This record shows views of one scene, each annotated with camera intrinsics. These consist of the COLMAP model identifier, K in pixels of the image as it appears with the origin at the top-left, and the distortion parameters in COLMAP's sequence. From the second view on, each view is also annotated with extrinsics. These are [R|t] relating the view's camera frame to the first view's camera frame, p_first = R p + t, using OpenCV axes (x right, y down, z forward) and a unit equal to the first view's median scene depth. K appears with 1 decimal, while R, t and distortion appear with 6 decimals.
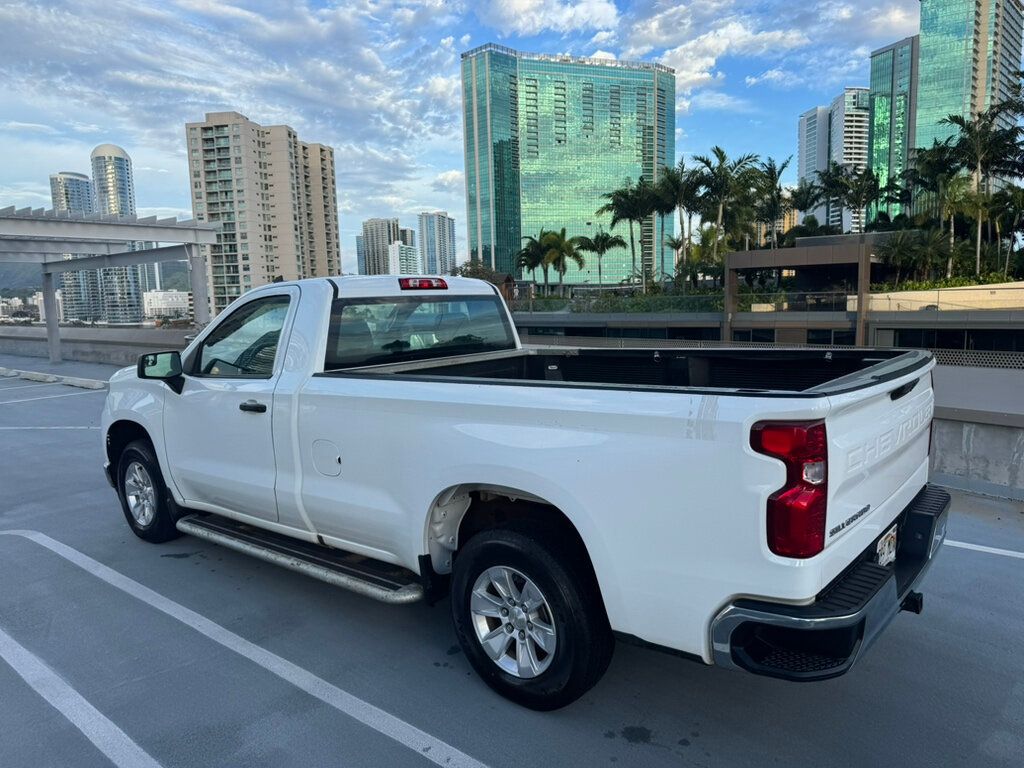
lens RADIAL K [[727.1, 0, 518.4], [0, 727.1, 390.1], [0, 0, 1]] dist [0.021892, -0.025249]
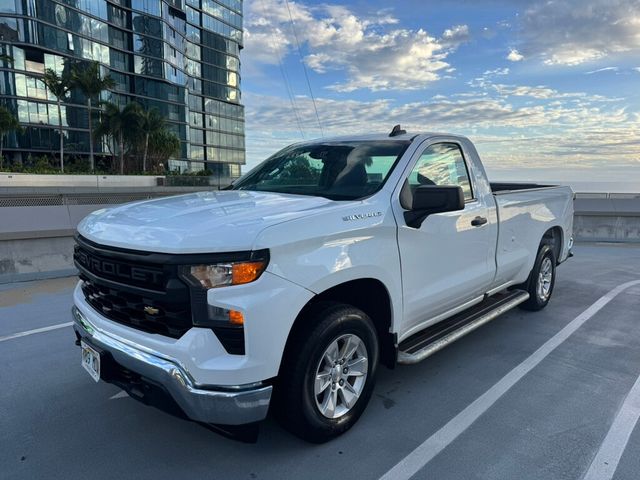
lens RADIAL K [[454.4, 0, 324.4], [0, 454.4, 242.0], [0, 0, 1]] dist [0.021892, -0.025249]
pose [[0.044113, -0.112656, 0.992654, -0.104183], [0.115045, 0.987584, 0.106968, -0.005526], [-0.992380, 0.109481, 0.056525, 0.103442]]
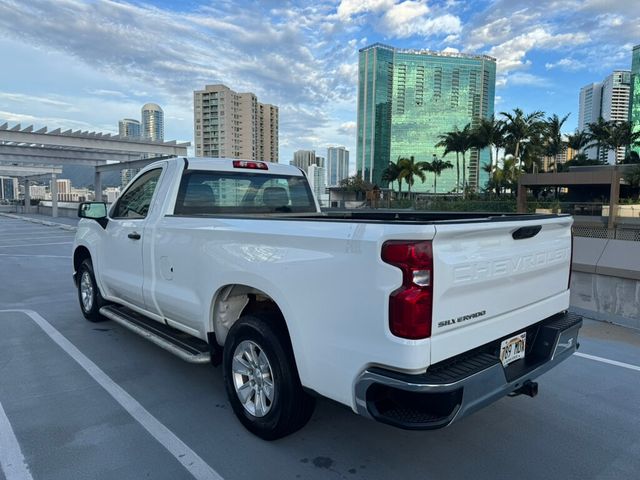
lens RADIAL K [[454.4, 0, 325.1], [0, 454.4, 247.9], [0, 0, 1]] dist [0.021892, -0.025249]
pose [[0.989726, 0.051959, -0.133203, 0.015236], [-0.054953, 0.998310, -0.018899, 0.003723], [0.131996, 0.026025, 0.990909, 0.005398]]
